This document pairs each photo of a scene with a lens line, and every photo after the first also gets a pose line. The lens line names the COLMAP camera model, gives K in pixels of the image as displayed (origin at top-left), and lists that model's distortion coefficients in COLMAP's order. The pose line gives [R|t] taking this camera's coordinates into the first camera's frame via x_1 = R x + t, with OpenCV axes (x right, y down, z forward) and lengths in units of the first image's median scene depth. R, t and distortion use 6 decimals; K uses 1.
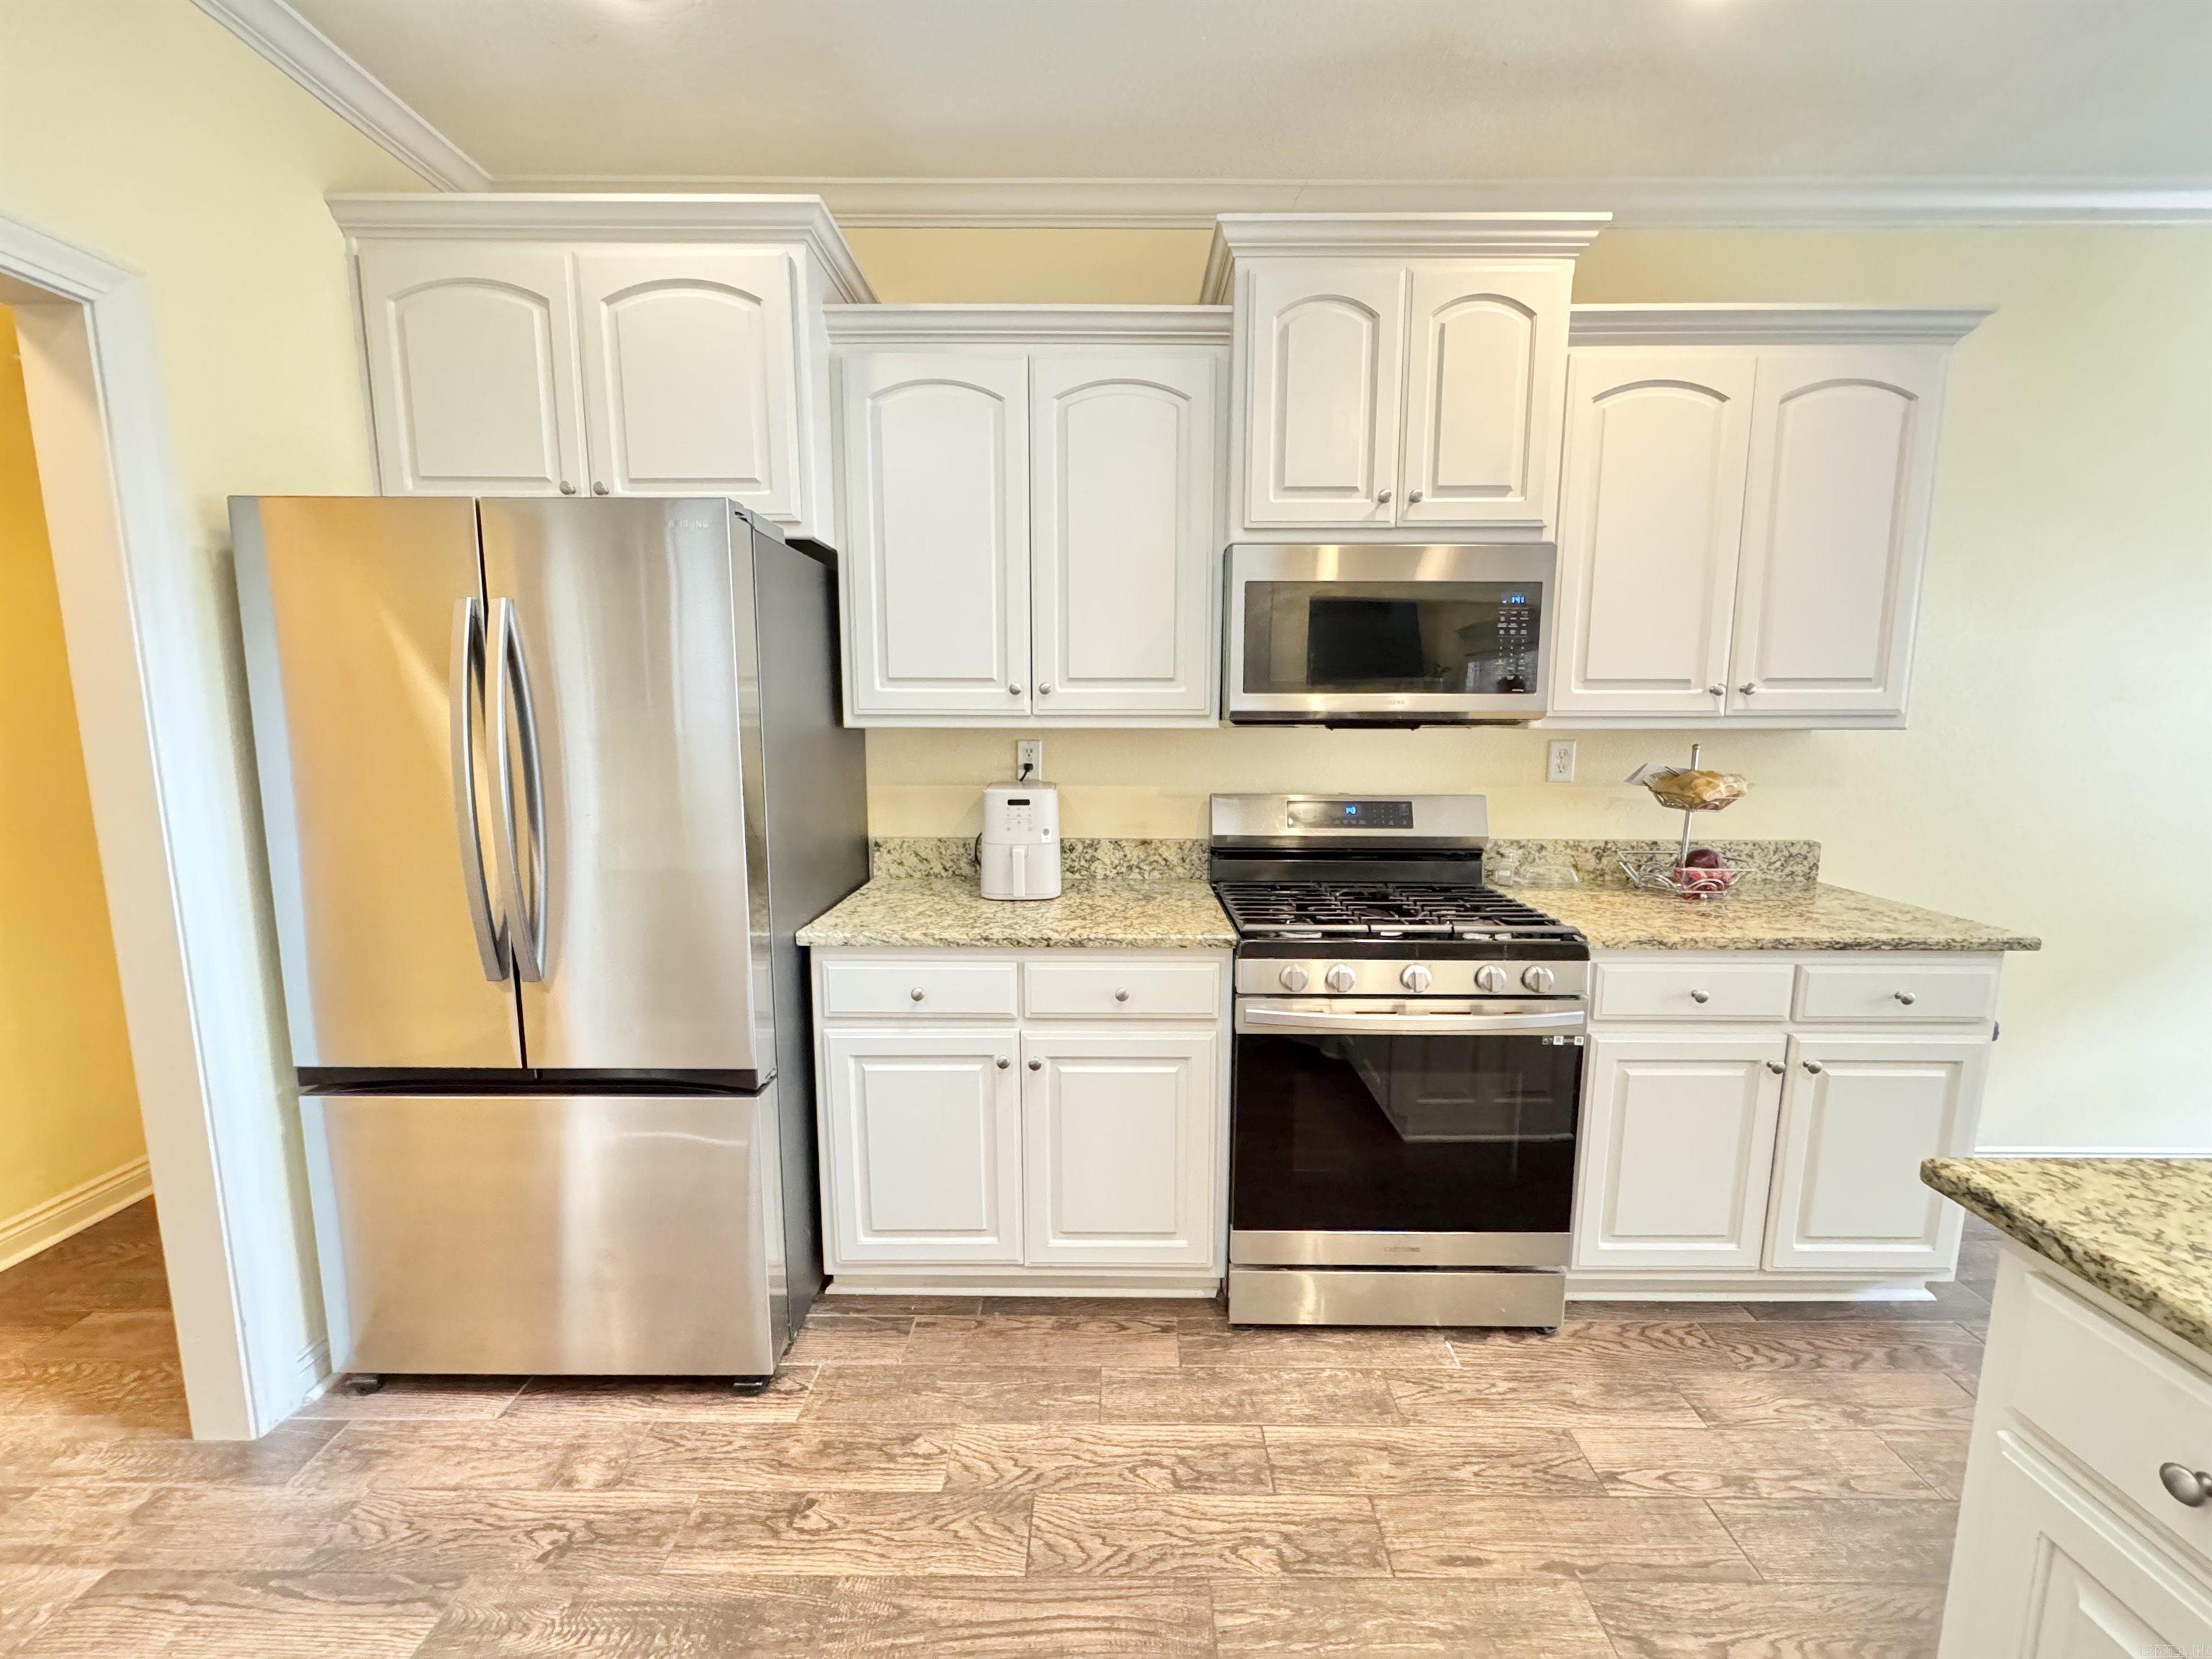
lens RADIAL K [[886.1, 0, 1107.3], [0, 886.1, 830.8], [0, 0, 1]] dist [-0.003525, 0.000411]
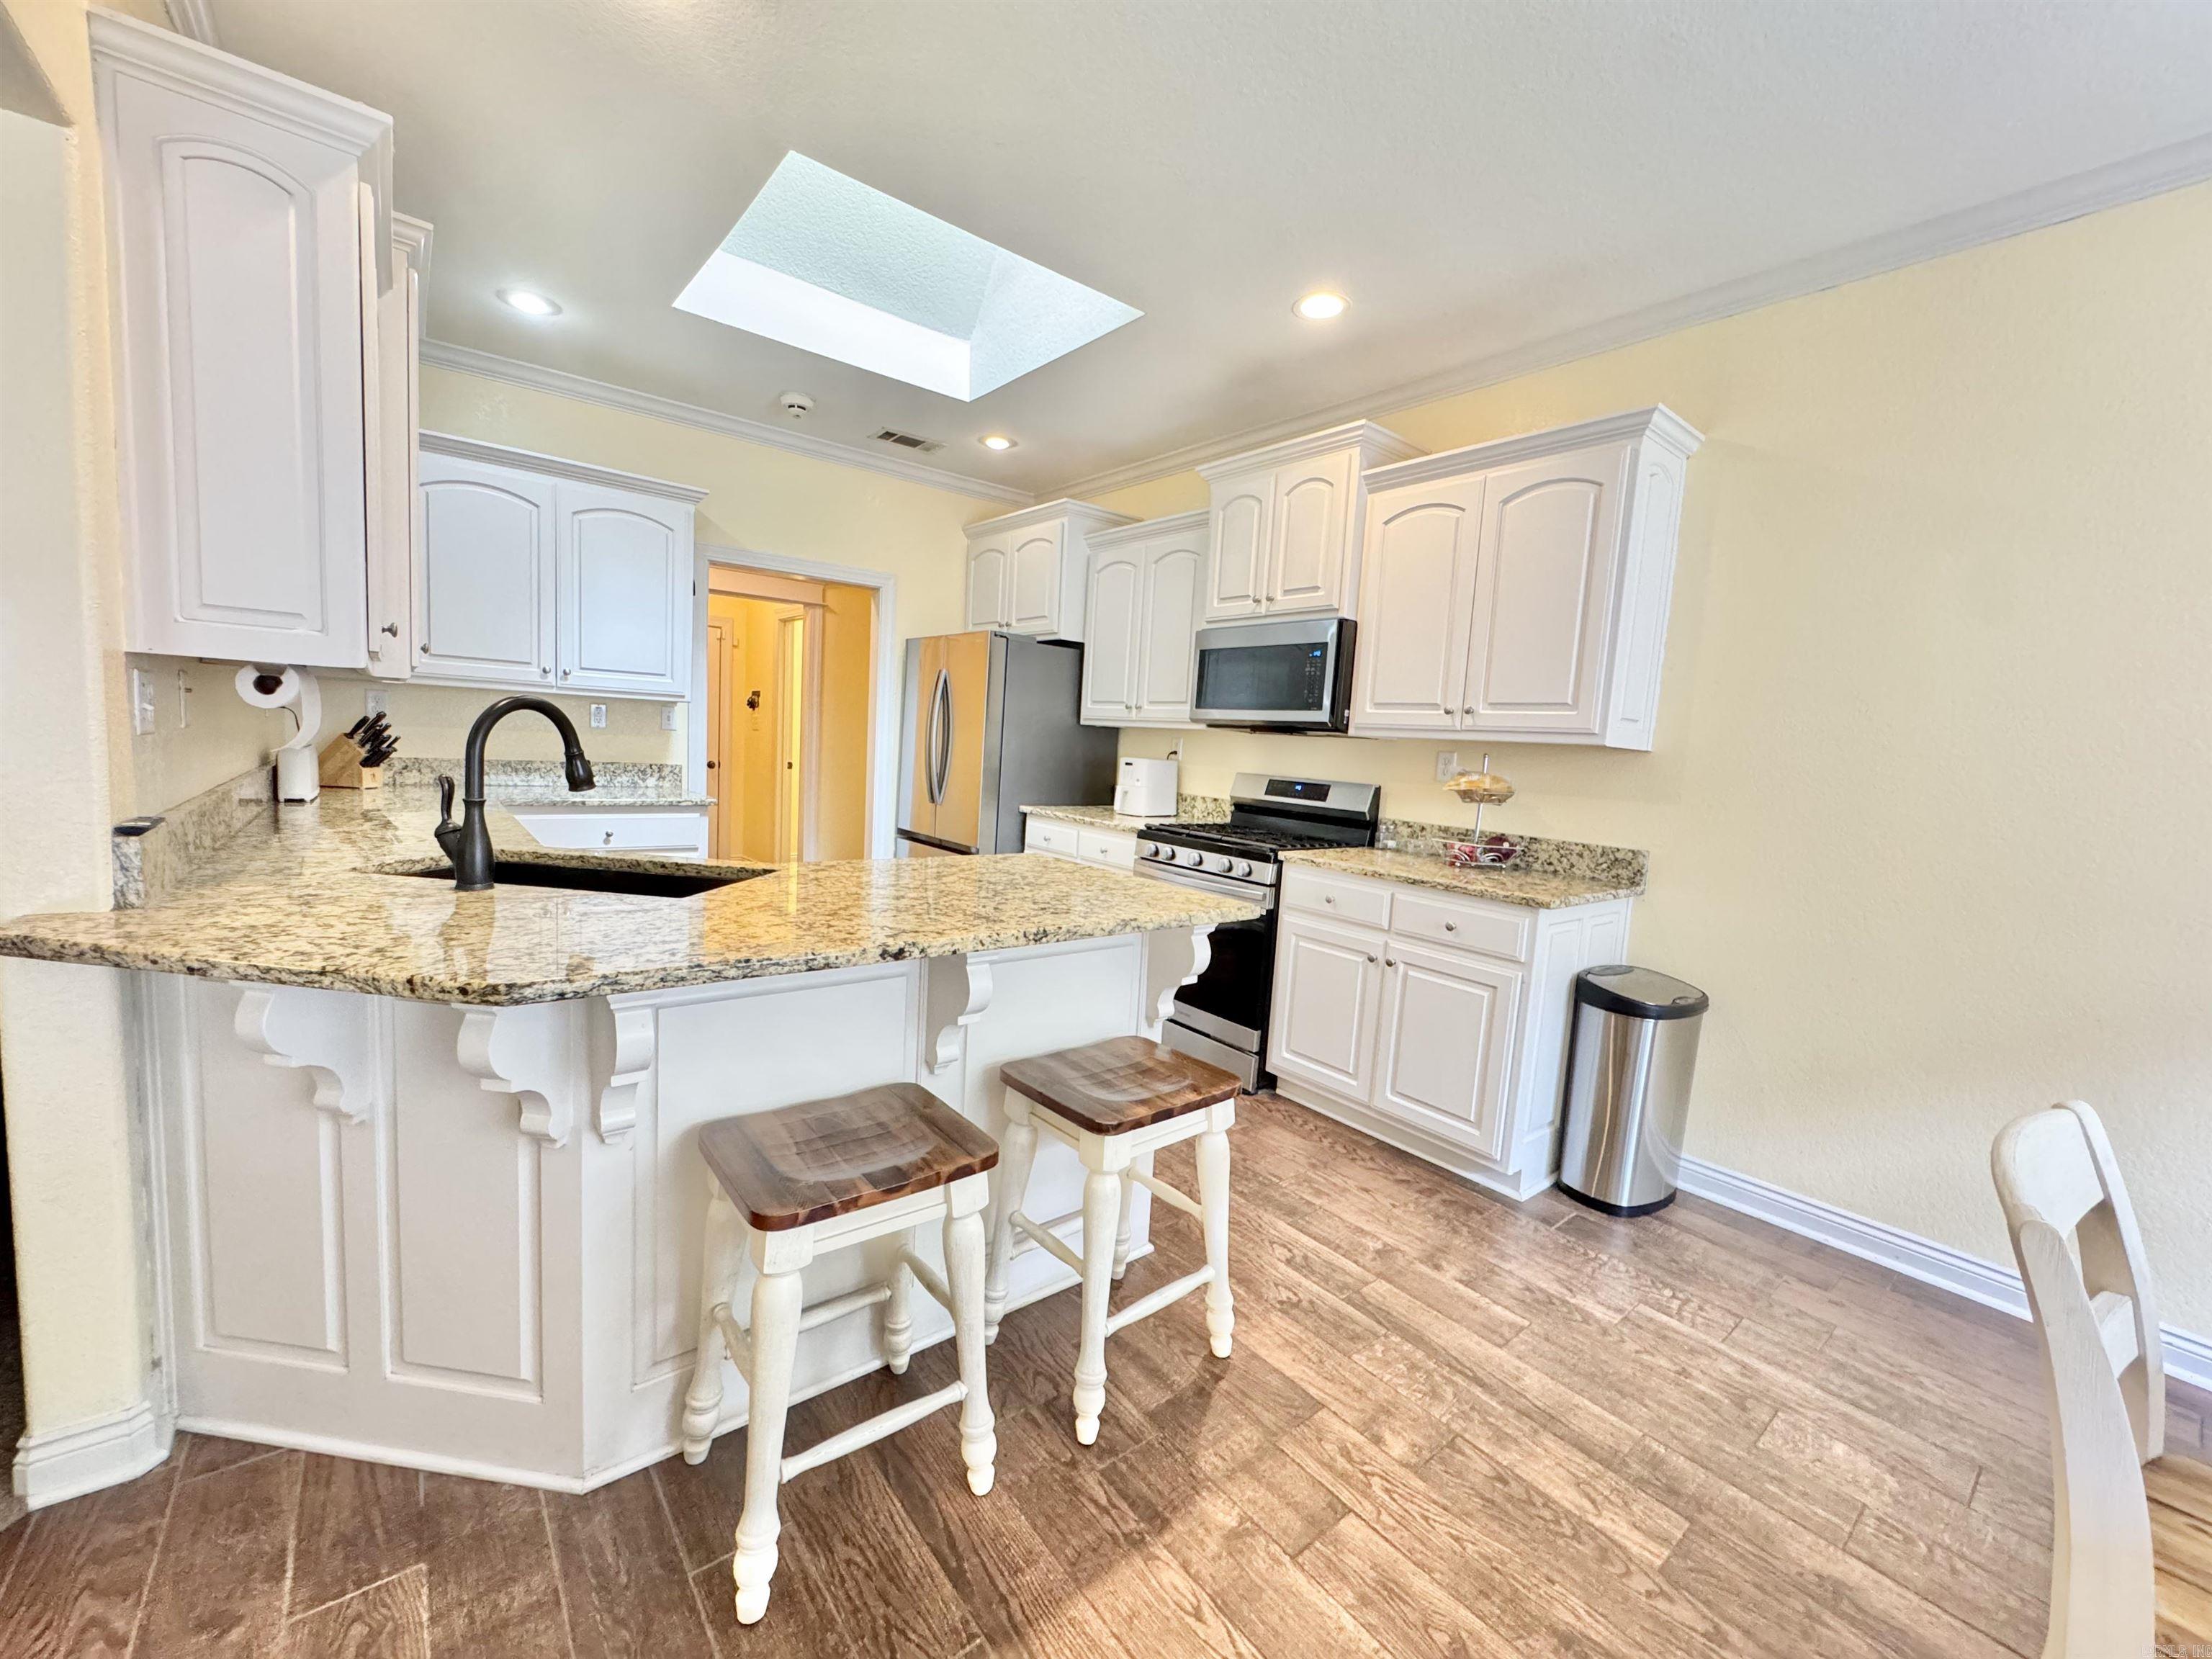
lens RADIAL K [[886.1, 0, 1107.3], [0, 886.1, 830.8], [0, 0, 1]] dist [-0.003525, 0.000411]
pose [[0.626294, 0.115168, -0.771033, 1.500444], [-0.166344, 0.985993, 0.012158, 0.104881], [0.761634, 0.120642, 0.636679, -0.295078]]
